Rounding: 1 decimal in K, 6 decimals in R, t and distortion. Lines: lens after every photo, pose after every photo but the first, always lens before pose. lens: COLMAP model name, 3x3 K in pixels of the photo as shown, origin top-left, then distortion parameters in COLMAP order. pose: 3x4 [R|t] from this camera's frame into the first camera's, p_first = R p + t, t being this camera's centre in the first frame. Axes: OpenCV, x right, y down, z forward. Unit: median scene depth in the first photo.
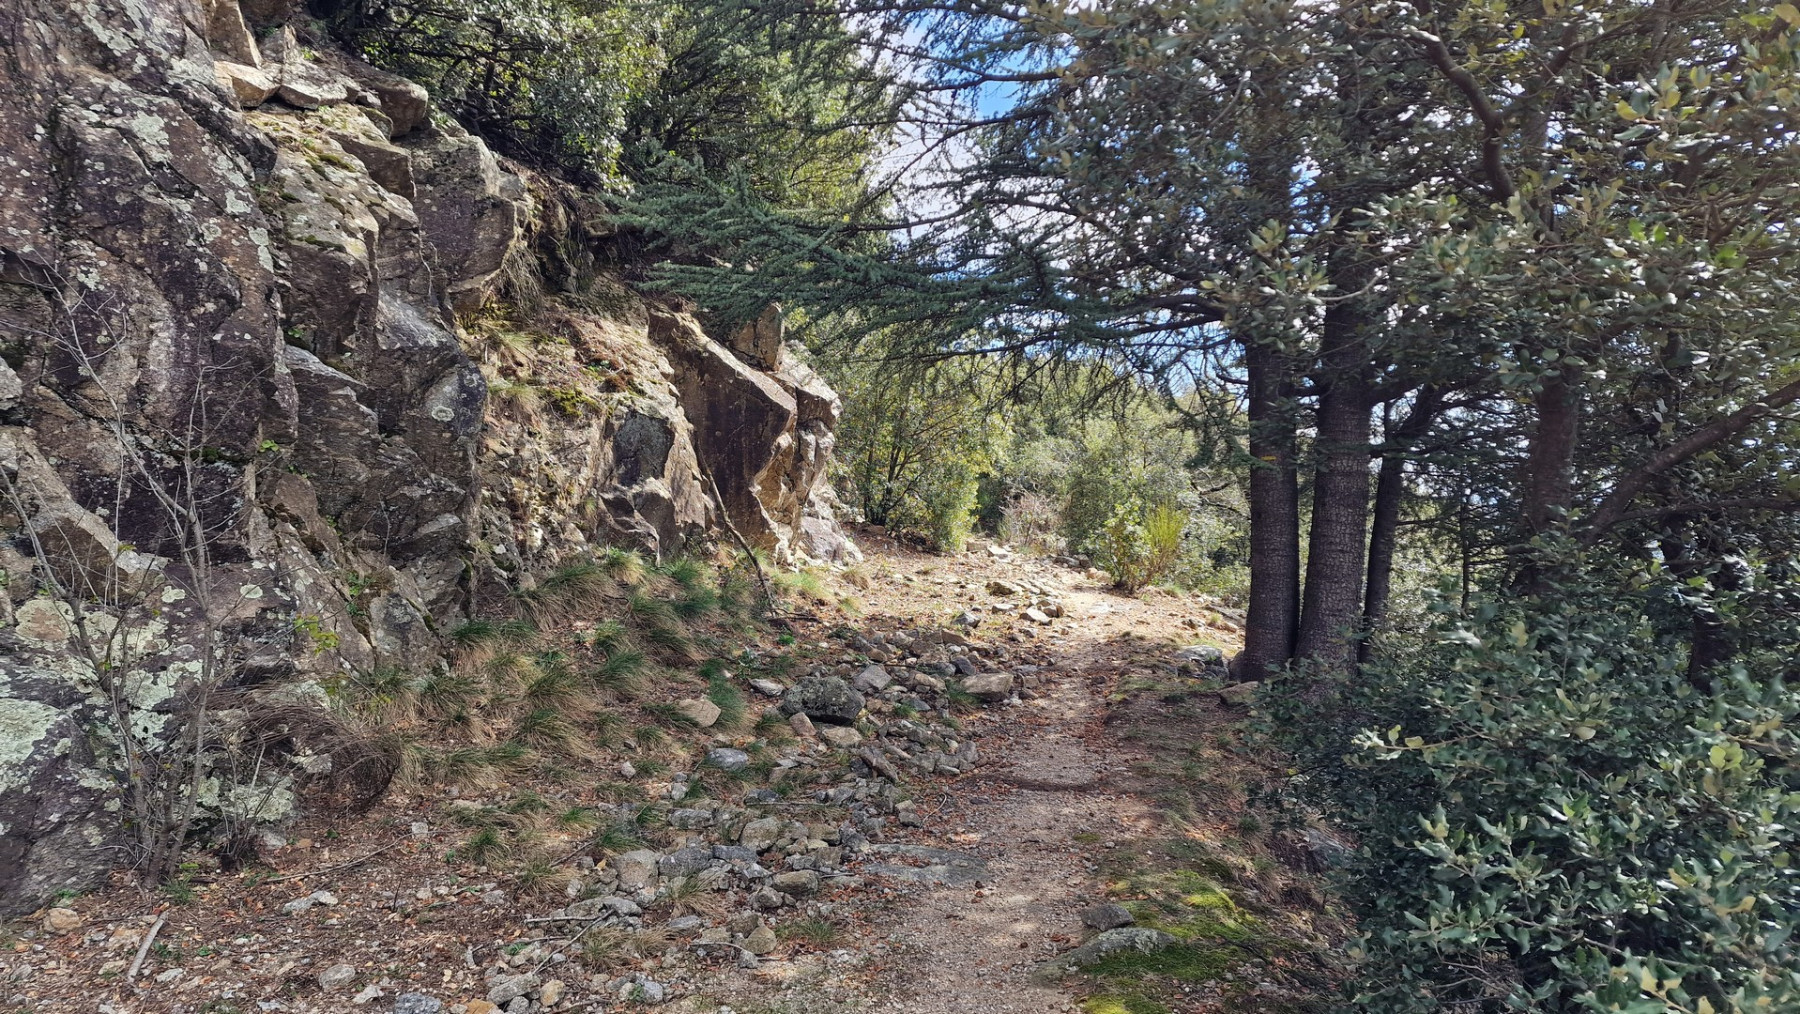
lens RADIAL K [[1304.1, 0, 879.2], [0, 1304.1, 504.0], [0, 0, 1]] dist [0.203953, -0.477263]
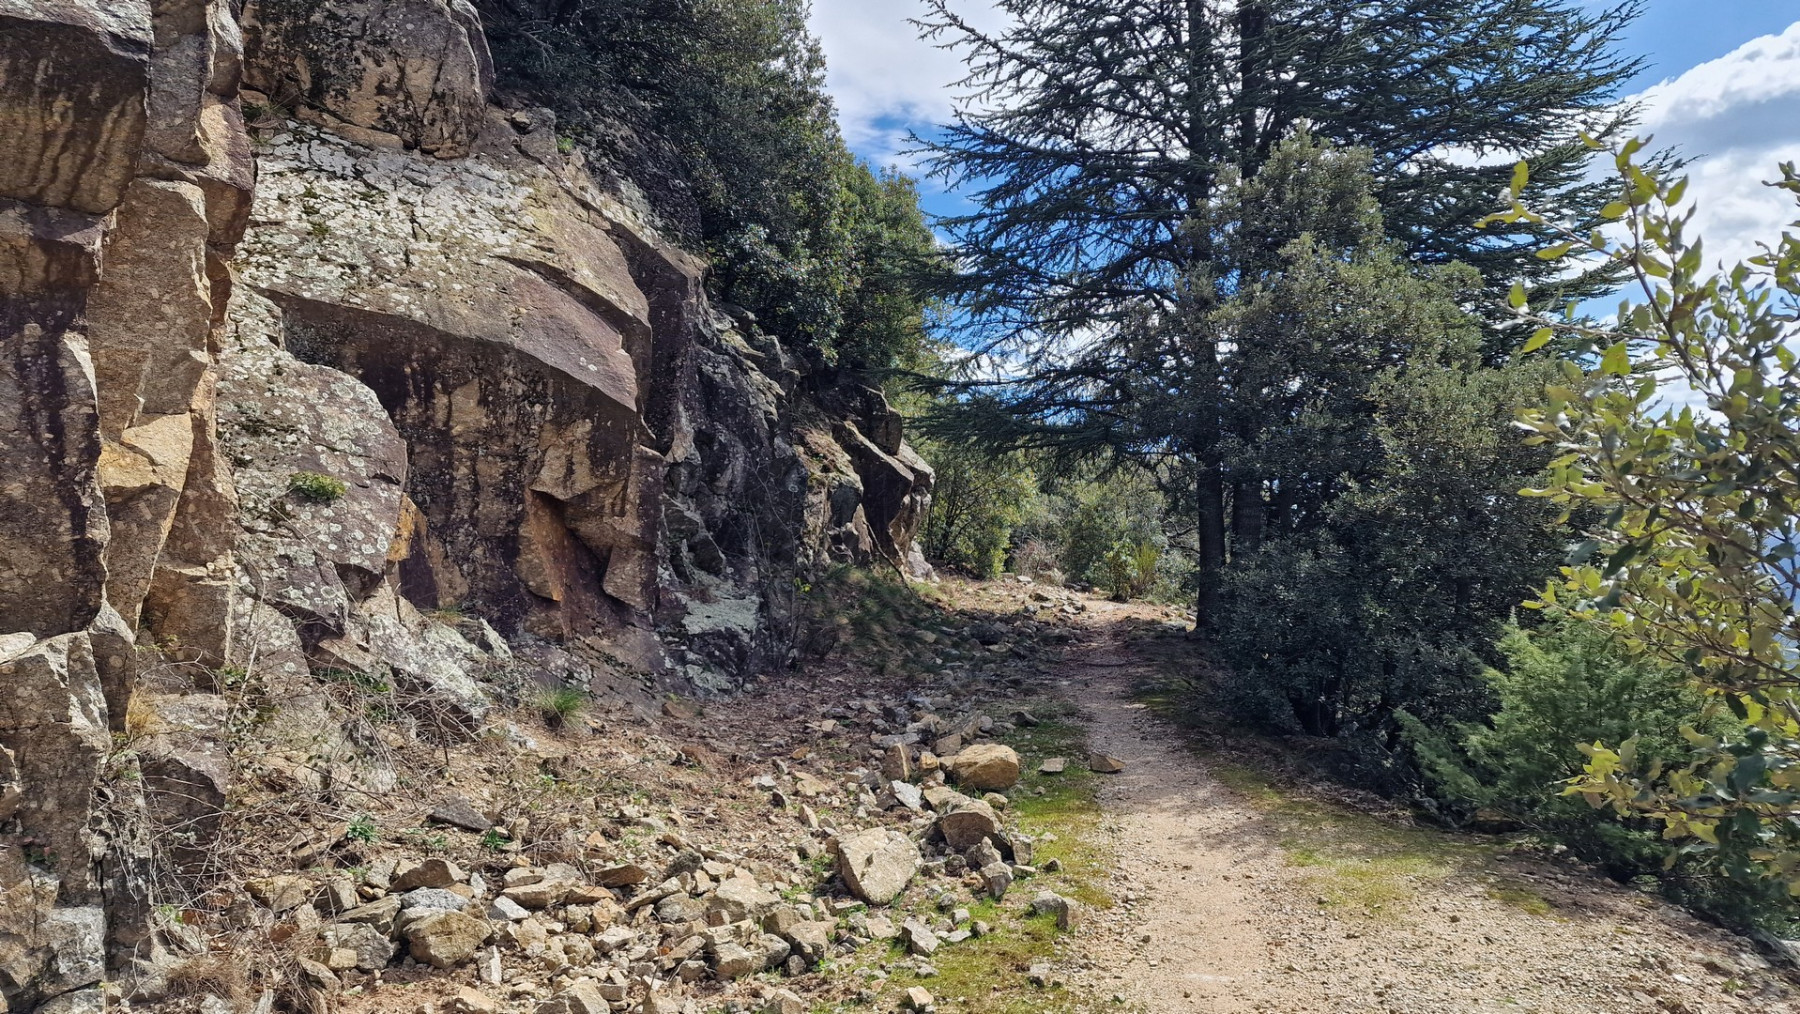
lens RADIAL K [[1304.1, 0, 879.2], [0, 1304.1, 504.0], [0, 0, 1]] dist [0.203953, -0.477263]
pose [[0.999642, -0.003185, 0.026549, -0.145796], [0.004304, 0.999099, -0.042212, 0.022257], [-0.026391, 0.042311, 0.998756, -0.560854]]
